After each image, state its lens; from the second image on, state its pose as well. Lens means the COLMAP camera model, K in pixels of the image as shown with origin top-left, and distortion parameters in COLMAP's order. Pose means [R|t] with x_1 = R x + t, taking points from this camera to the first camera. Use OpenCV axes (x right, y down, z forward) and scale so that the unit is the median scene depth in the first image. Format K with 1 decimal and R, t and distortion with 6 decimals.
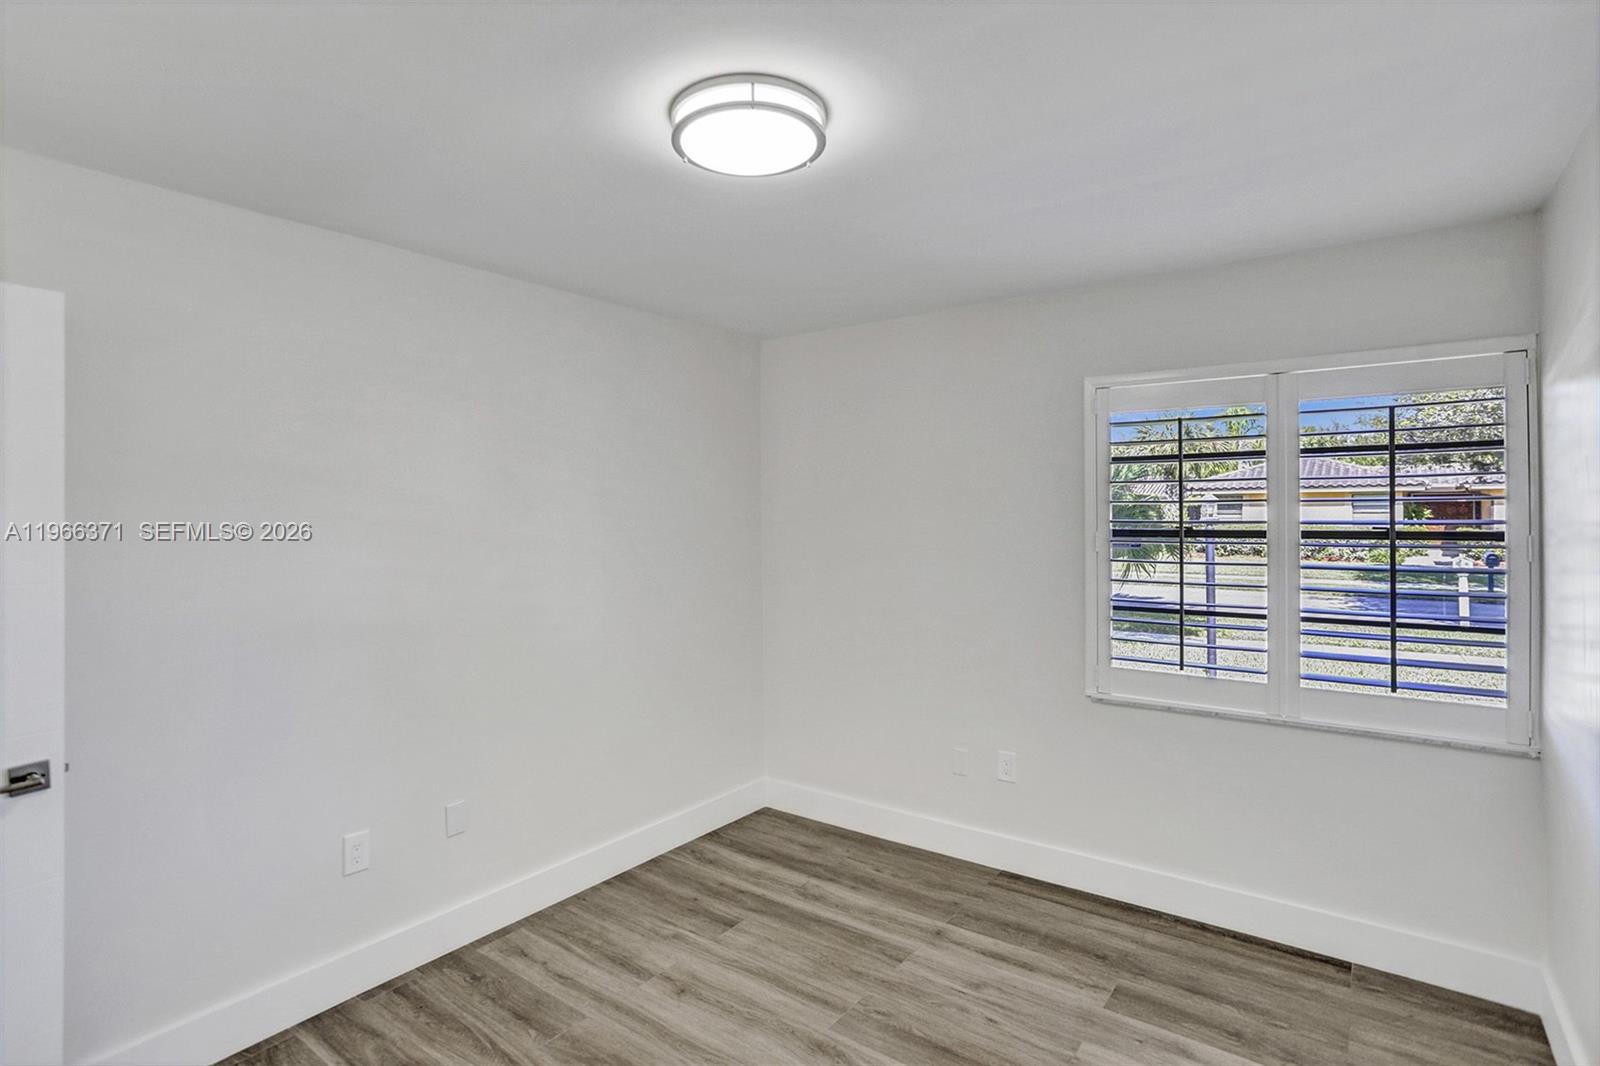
lens RADIAL K [[813.8, 0, 794.0], [0, 813.8, 515.0], [0, 0, 1]] dist [-0.055250, 0.031039]
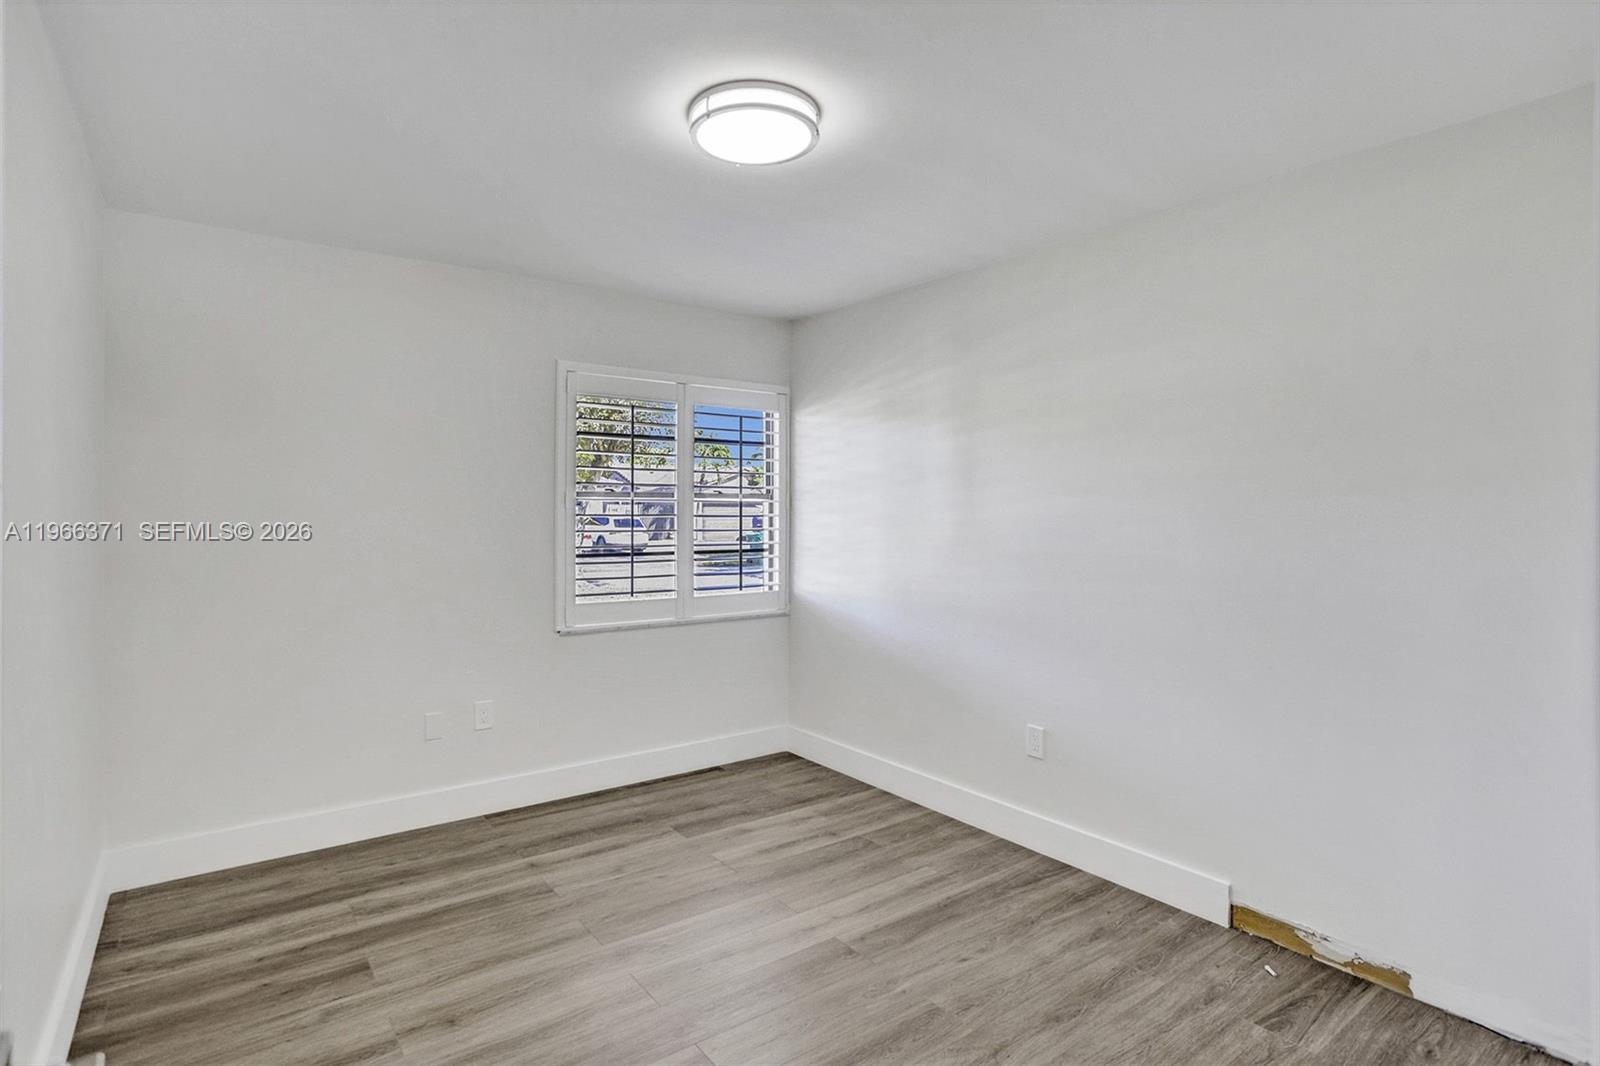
lens RADIAL K [[813.8, 0, 794.0], [0, 813.8, 515.0], [0, 0, 1]] dist [-0.055250, 0.031039]
pose [[0.281435, -0.003757, 0.959573, -0.728504], [-0.003912, 0.999980, 0.005062, 0.050985], [-0.959572, -0.005179, 0.281415, 0.368439]]
